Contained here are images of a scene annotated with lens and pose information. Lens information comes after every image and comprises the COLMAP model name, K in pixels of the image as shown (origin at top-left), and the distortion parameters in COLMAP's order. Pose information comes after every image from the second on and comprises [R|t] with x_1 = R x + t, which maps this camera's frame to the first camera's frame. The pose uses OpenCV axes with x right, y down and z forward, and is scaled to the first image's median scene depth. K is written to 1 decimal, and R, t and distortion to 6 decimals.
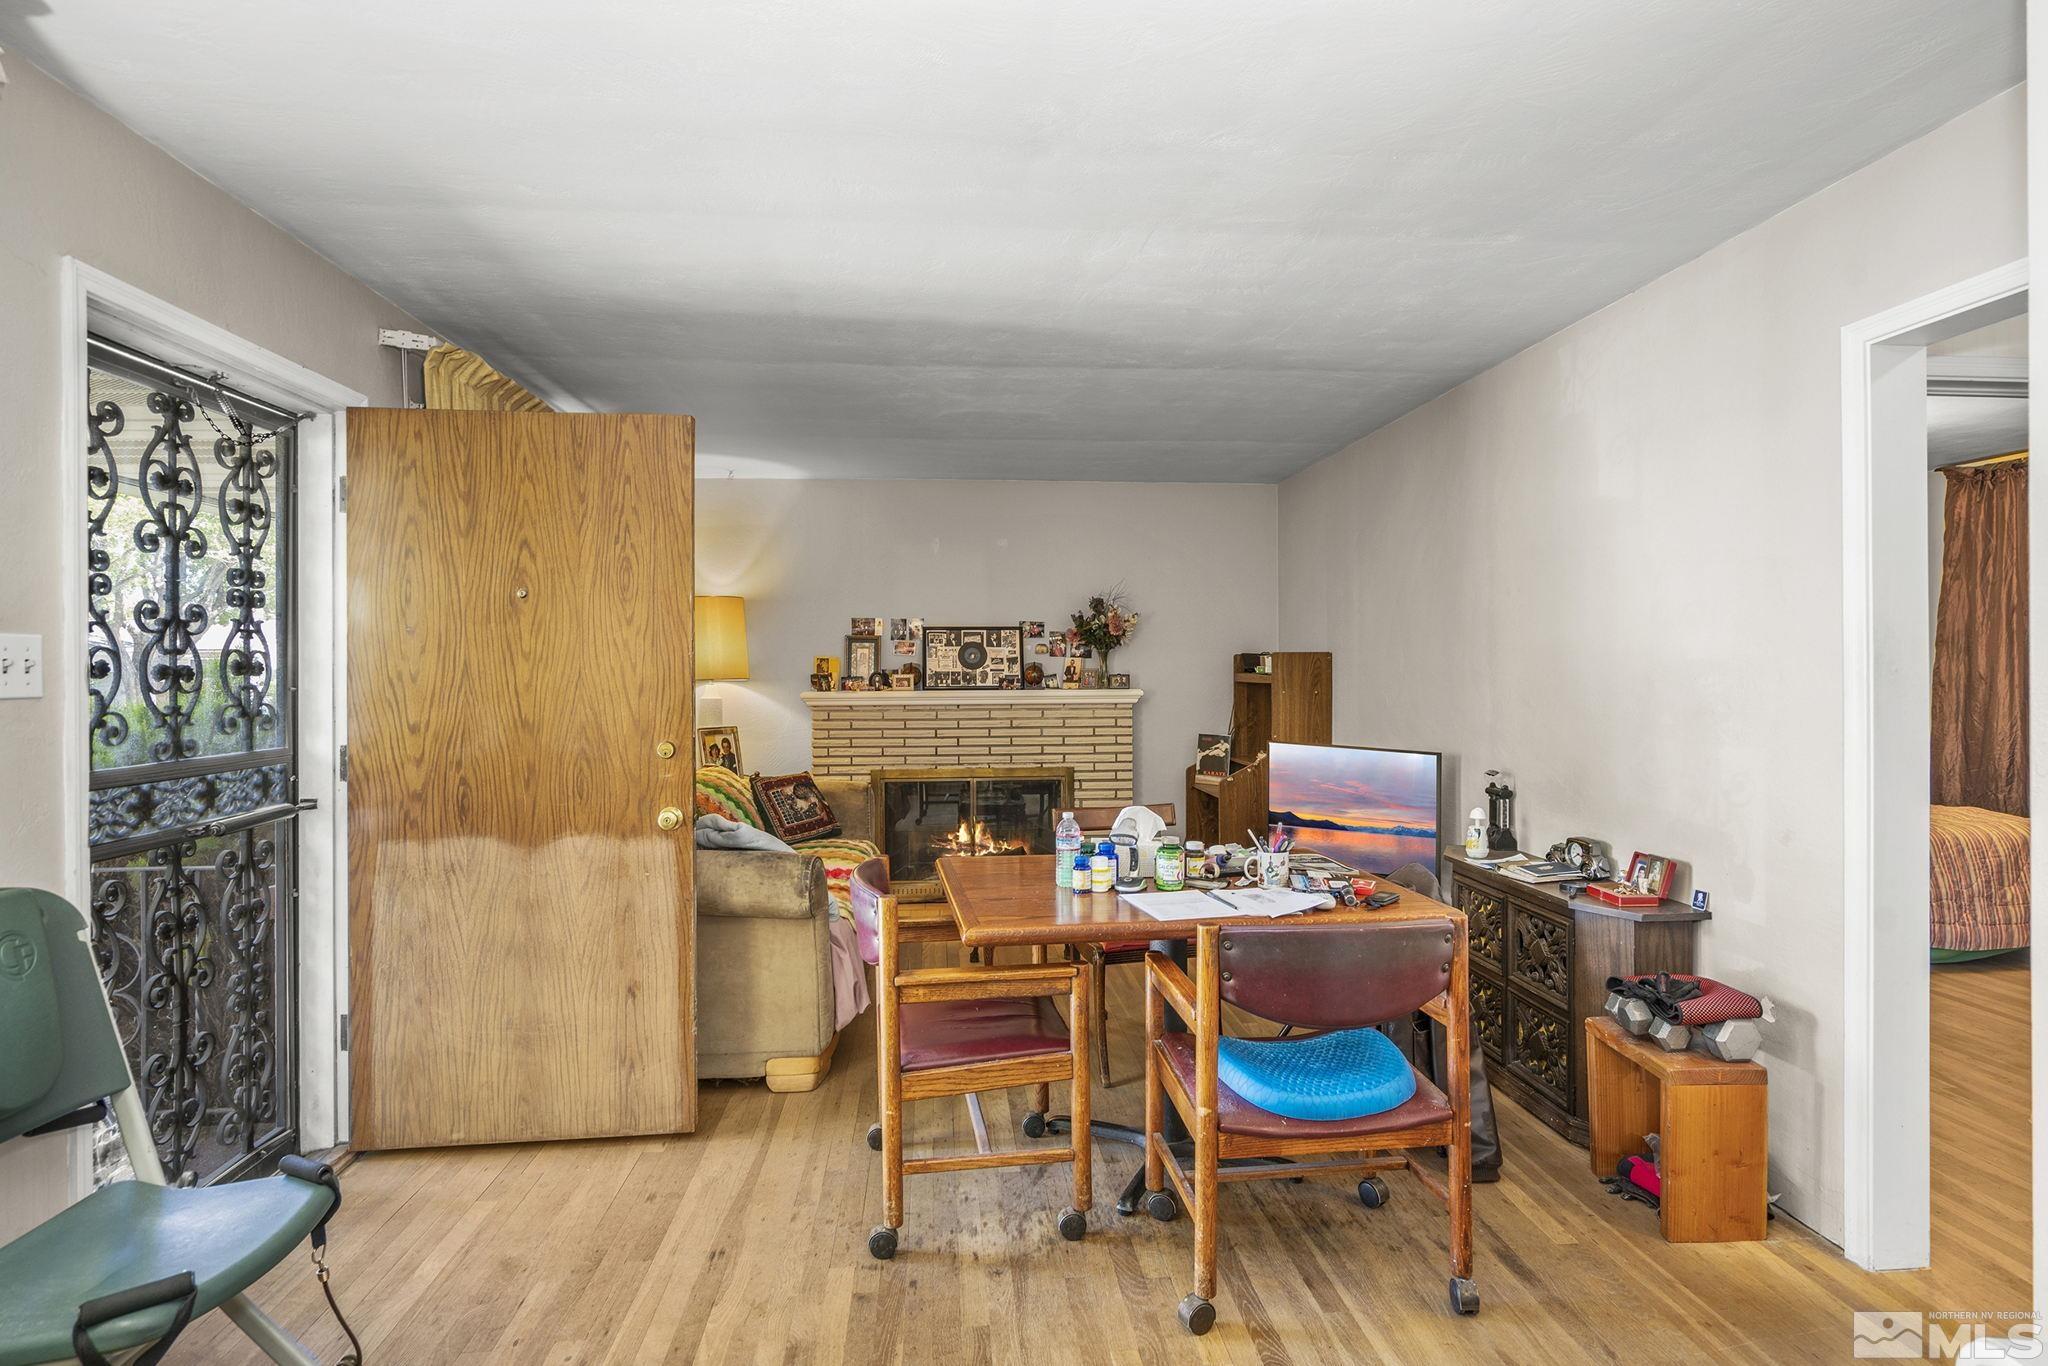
lens RADIAL K [[1026.1, 0, 1025.9], [0, 1026.1, 673.8], [0, 0, 1]] dist [0.006695, 0.000486]
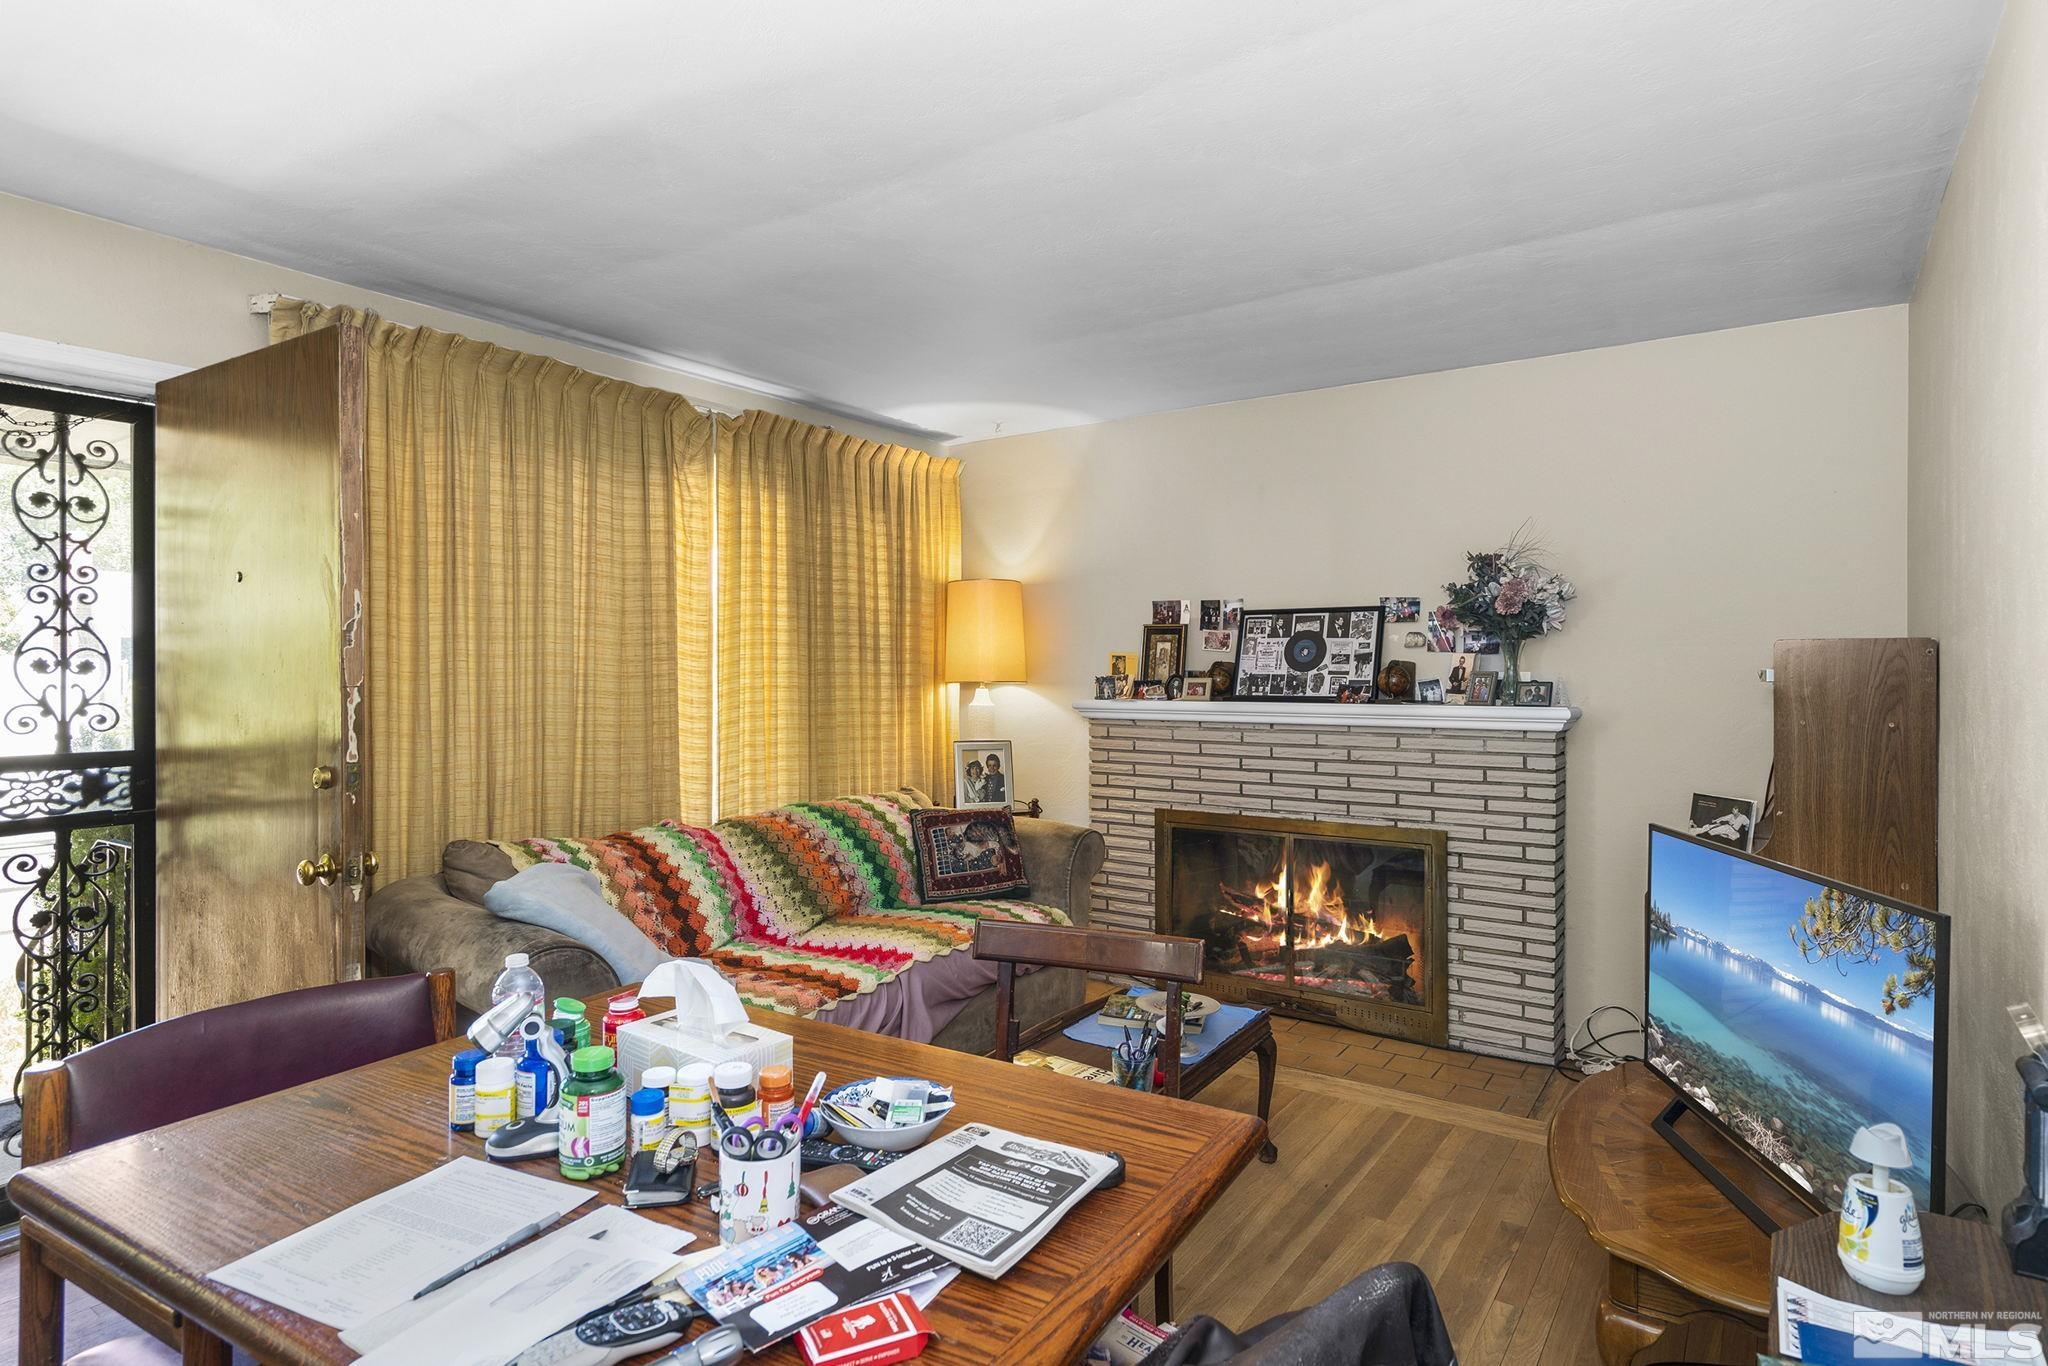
lens RADIAL K [[1099.2, 0, 1020.6], [0, 1099.2, 674.4], [0, 0, 1]] dist [-0.003565, 0.000040]
pose [[0.770803, 0.007623, -0.637028, 0.265205], [-0.011888, 0.999926, -0.002418, 0.001495], [0.636963, 0.009436, 0.770837, 0.327498]]
